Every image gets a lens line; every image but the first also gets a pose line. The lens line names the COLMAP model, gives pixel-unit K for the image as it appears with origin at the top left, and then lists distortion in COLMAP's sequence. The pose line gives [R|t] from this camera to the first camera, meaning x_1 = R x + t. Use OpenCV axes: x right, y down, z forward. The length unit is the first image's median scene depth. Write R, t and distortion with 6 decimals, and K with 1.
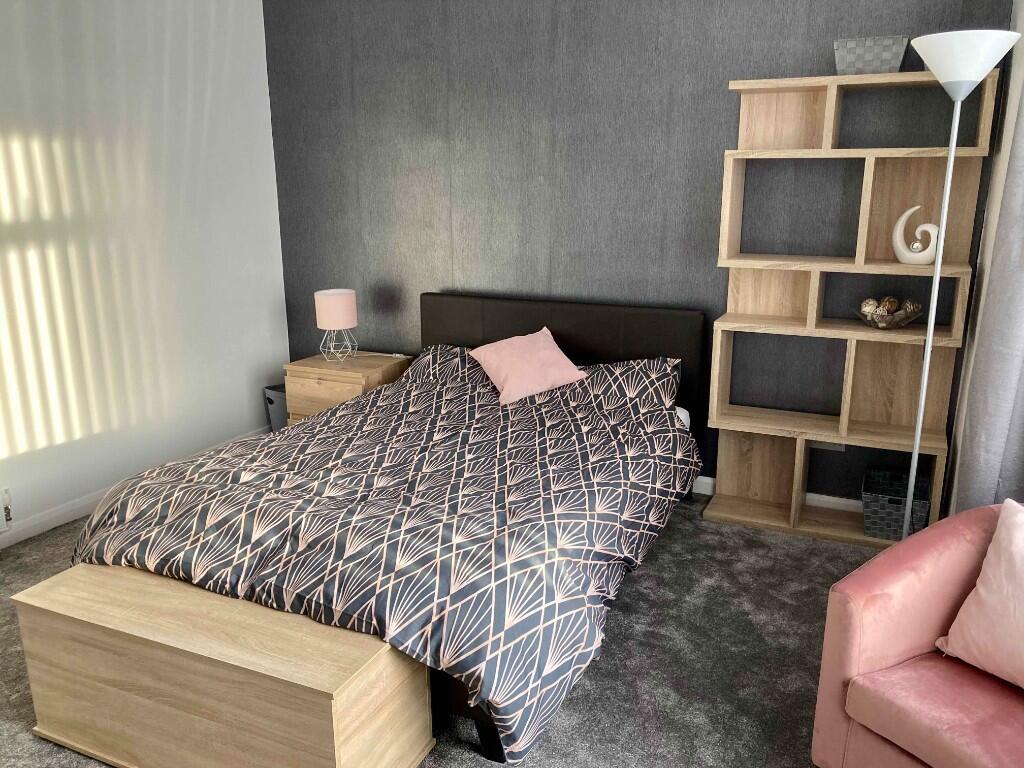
lens RADIAL K [[831.0, 0, 512.0], [0, 831.0, 384.0], [0, 0, 1]] dist [0.014033, 0.003551]
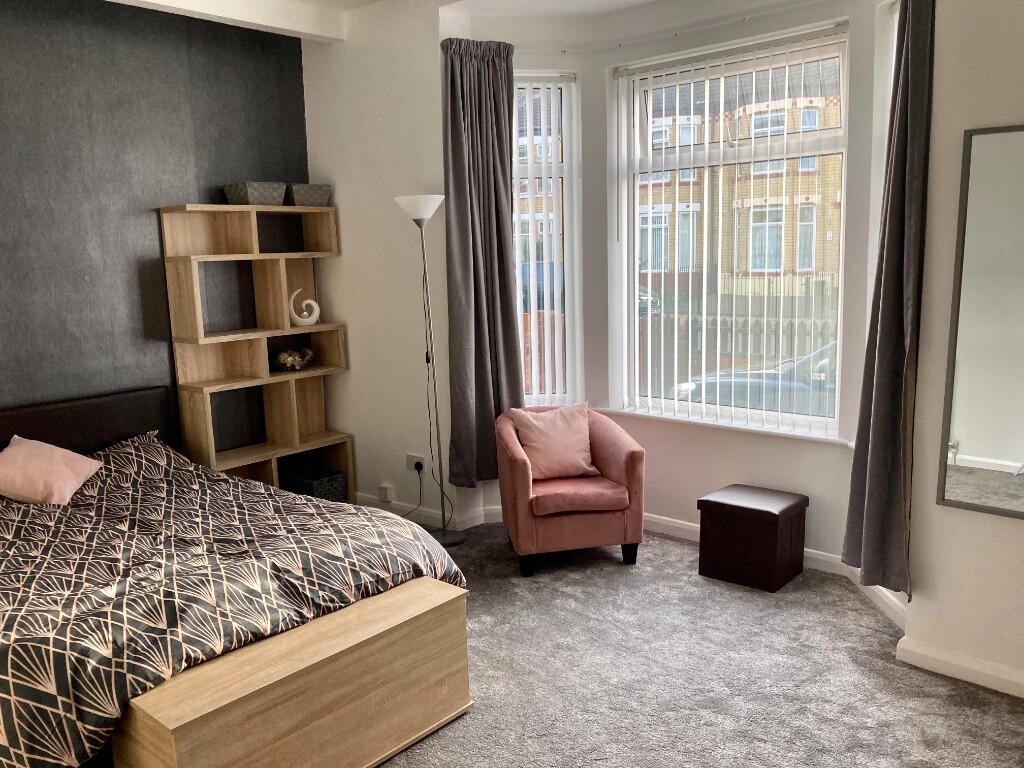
lens RADIAL K [[831.0, 0, 512.0], [0, 831.0, 384.0], [0, 0, 1]] dist [0.014033, 0.003551]
pose [[0.287455, -0.156920, 0.944852, -0.919495], [0.273842, 0.958773, 0.075920, -0.055064], [-0.917813, 0.236917, 0.318575, 0.192290]]
